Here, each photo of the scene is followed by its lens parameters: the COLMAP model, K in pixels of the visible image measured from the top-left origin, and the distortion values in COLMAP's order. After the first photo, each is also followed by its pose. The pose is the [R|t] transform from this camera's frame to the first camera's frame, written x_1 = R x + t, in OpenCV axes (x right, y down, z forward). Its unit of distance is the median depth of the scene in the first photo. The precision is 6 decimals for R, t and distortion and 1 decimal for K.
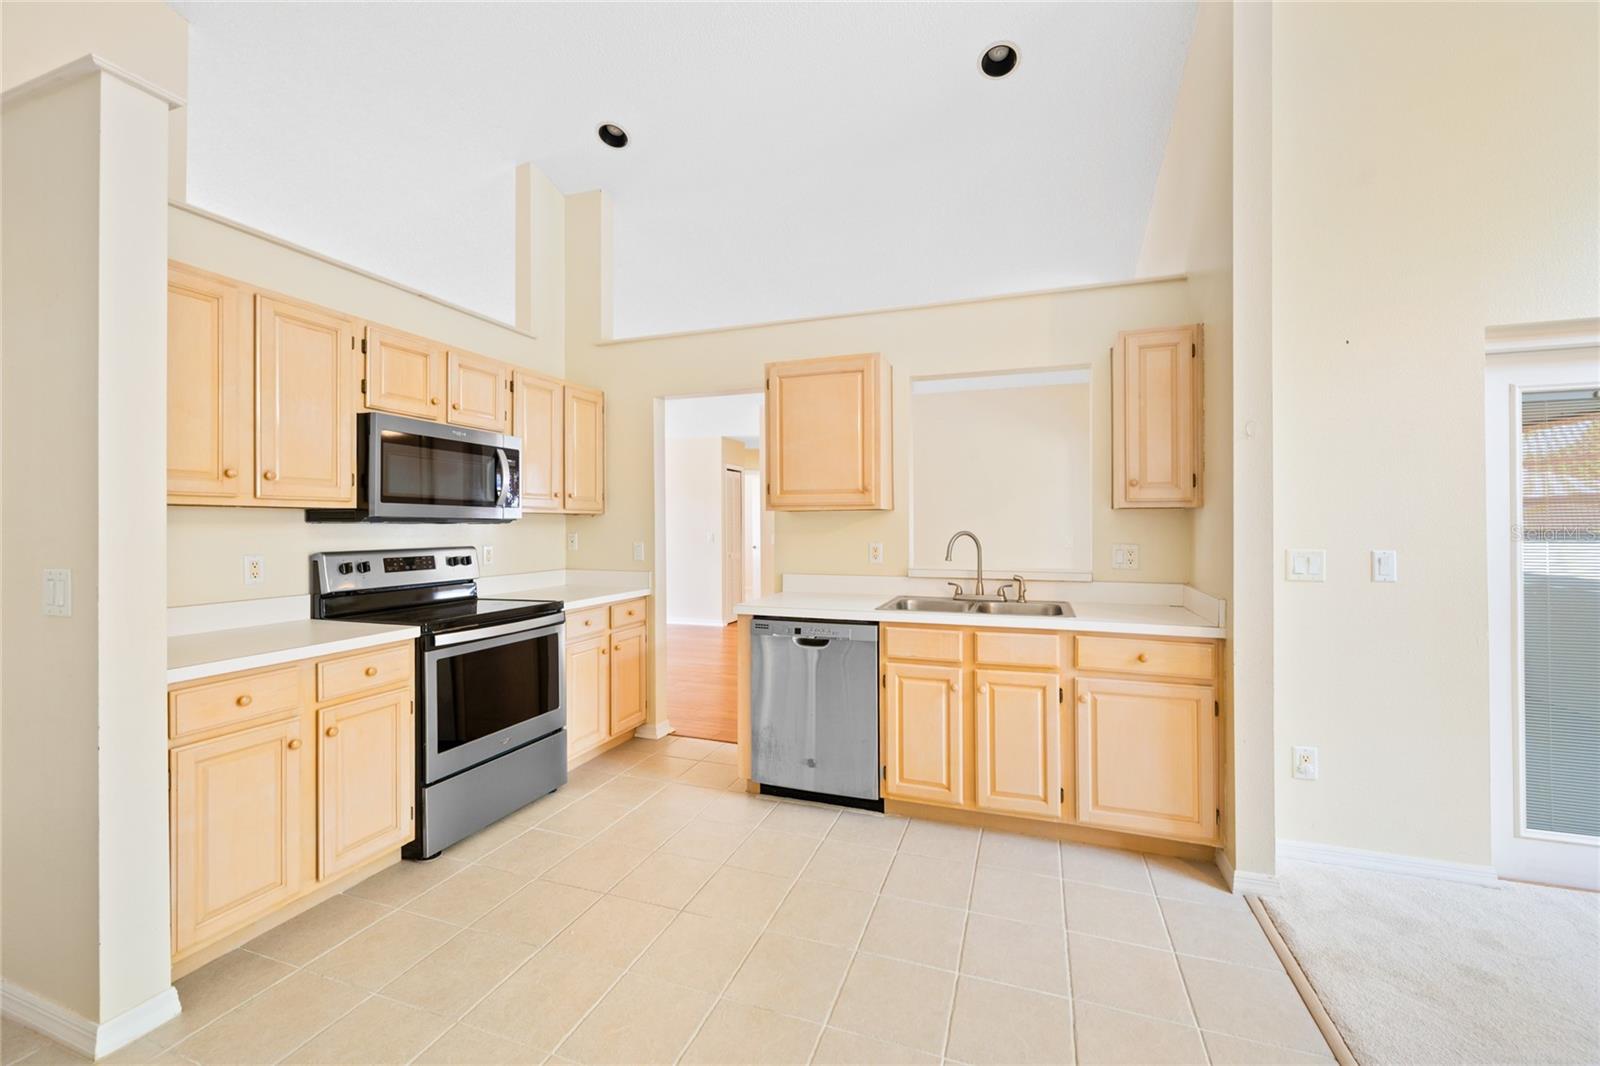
lens RADIAL K [[642.2, 0, 813.0], [0, 642.2, 519.6], [0, 0, 1]] dist [0.002347, -0.000283]
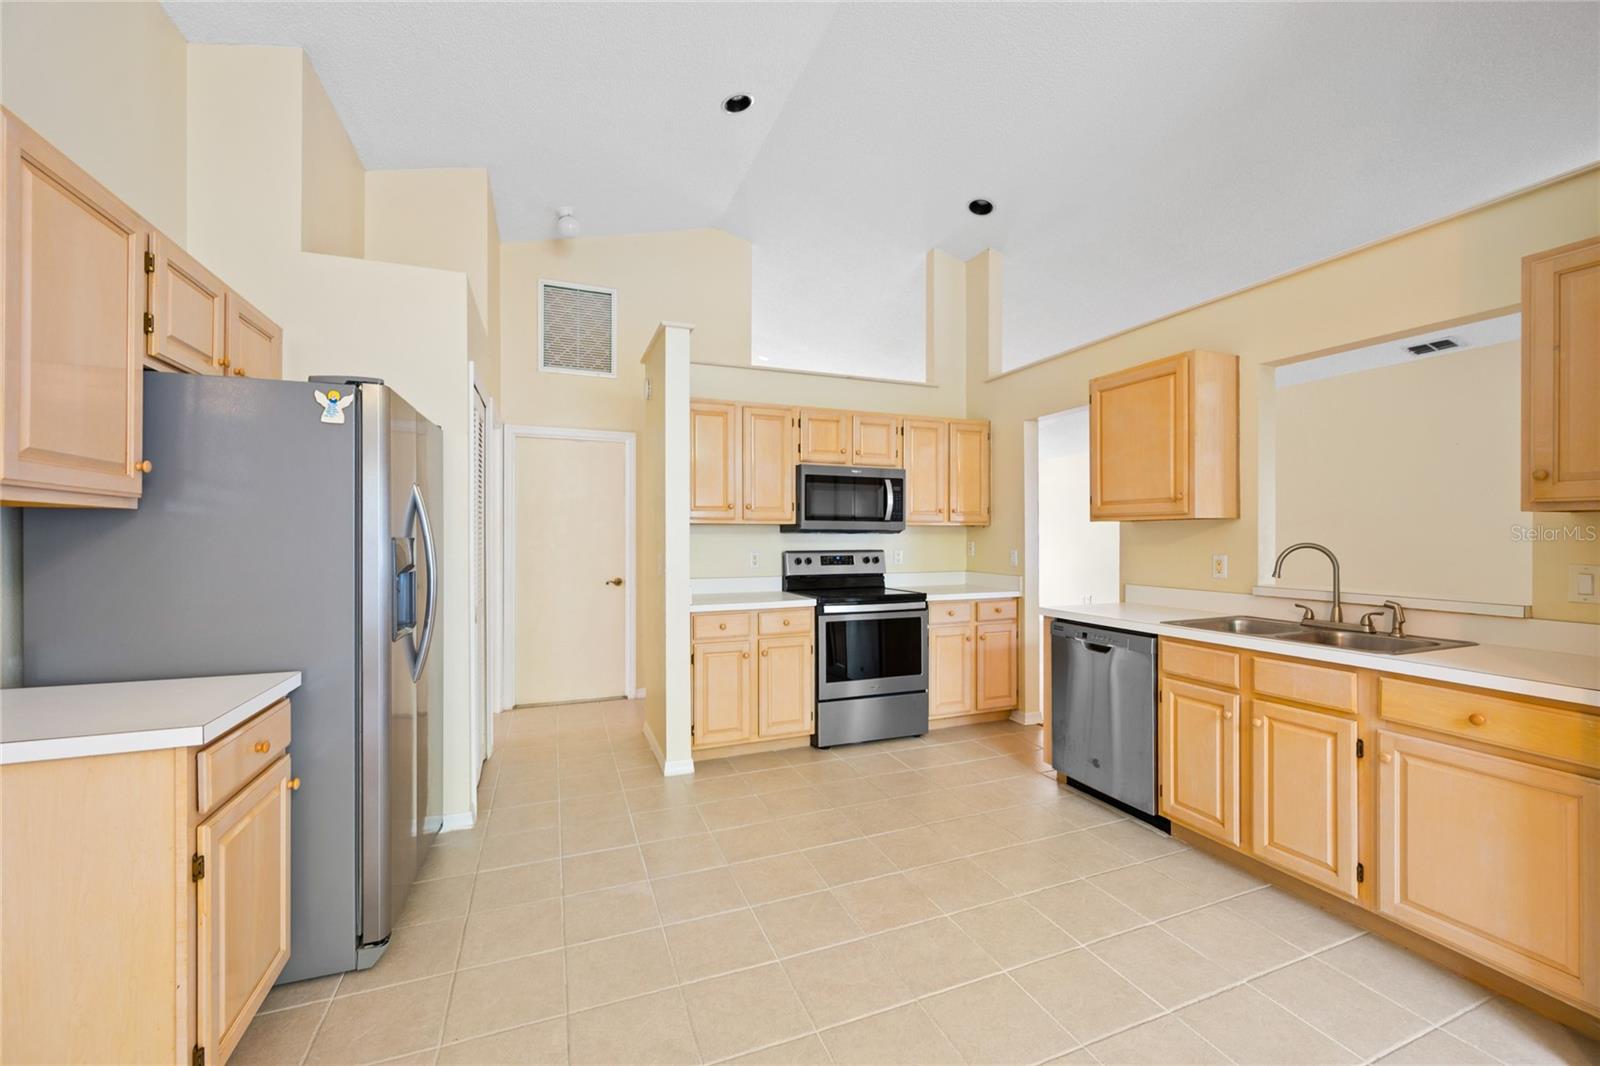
lens RADIAL K [[642.2, 0, 807.3], [0, 642.2, 539.7], [0, 0, 1]] dist [0.002347, -0.000283]
pose [[0.658397, 0.007989, -0.752629, 0.488659], [0.004286, 0.999888, 0.014363, -0.001681], [0.752659, -0.012682, 0.658289, -0.040491]]
